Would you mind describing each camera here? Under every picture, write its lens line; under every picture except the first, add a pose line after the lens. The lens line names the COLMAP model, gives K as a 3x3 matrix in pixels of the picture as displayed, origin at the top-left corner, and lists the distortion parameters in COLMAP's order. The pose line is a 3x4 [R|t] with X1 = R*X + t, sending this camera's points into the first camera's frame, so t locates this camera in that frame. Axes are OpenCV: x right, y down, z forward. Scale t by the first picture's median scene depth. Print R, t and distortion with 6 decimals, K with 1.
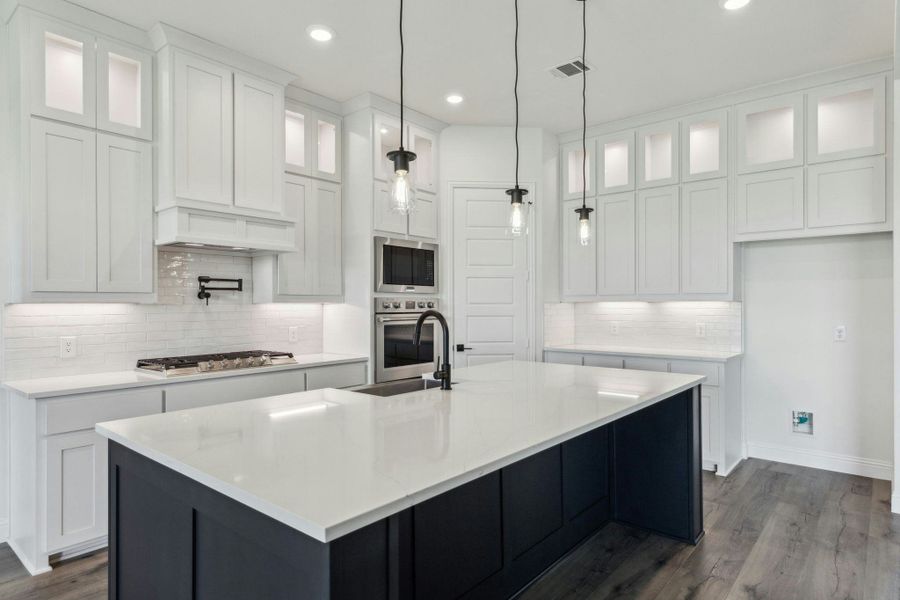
lens RADIAL K [[513.7, 0, 454.0], [0, 513.7, 304.8], [0, 0, 1]] dist [-0.002241, 0.001672]
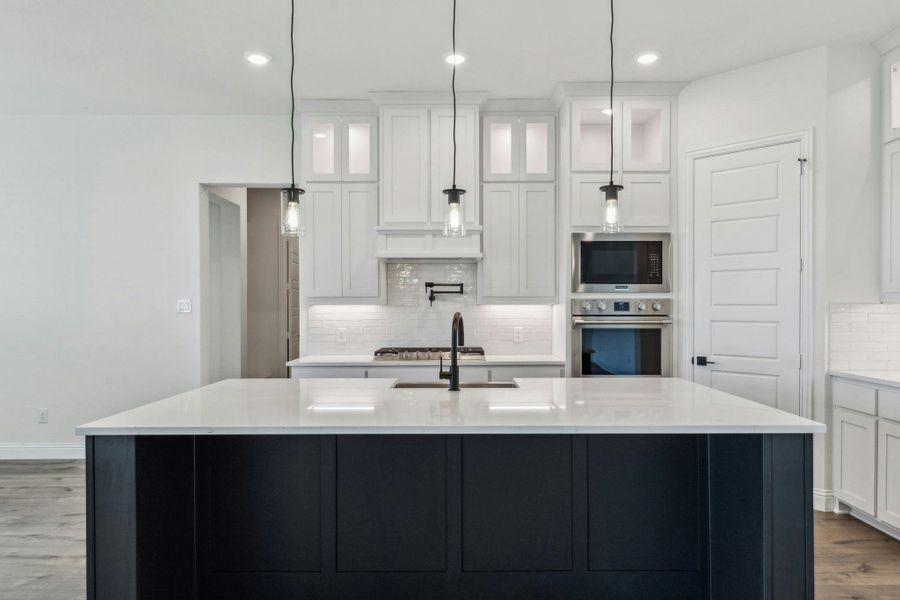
lens RADIAL K [[574.7, 0, 452.1], [0, 574.7, 302.2], [0, 0, 1]] dist [0.005409, -0.004358]
pose [[0.638263, -0.003077, -0.769812, 0.514767], [0.000099, 0.999992, -0.003916, -0.003199], [0.769818, 0.002423, 0.638259, 0.163638]]
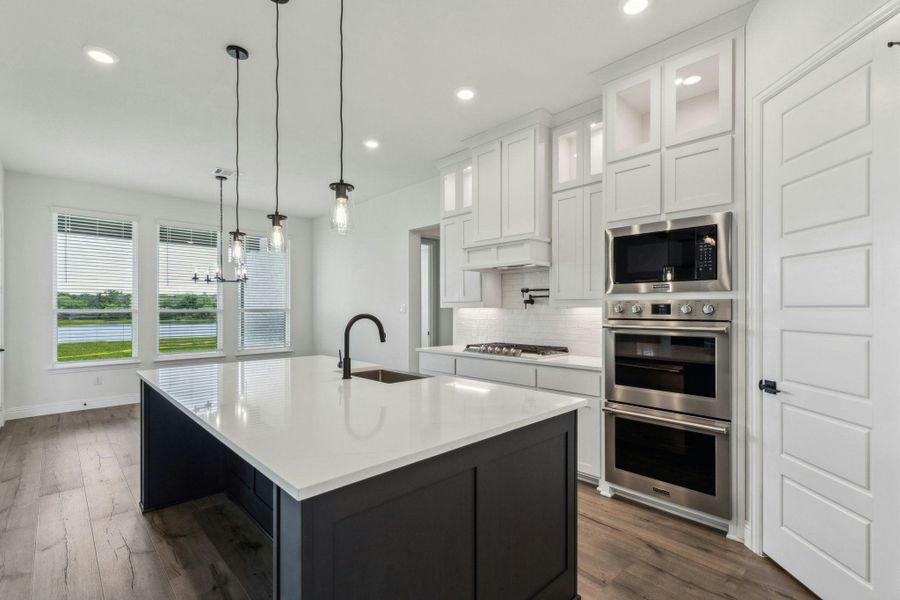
lens RADIAL K [[408.7, 0, 447.6], [0, 408.7, 301.8], [0, 0, 1]] dist [0.009748, 0.001439]
pose [[-0.106821, -0.015997, -0.994150, 0.563572], [0.000276, 0.999870, -0.016119, -0.000786], [0.994278, -0.001997, -0.106803, 0.807146]]
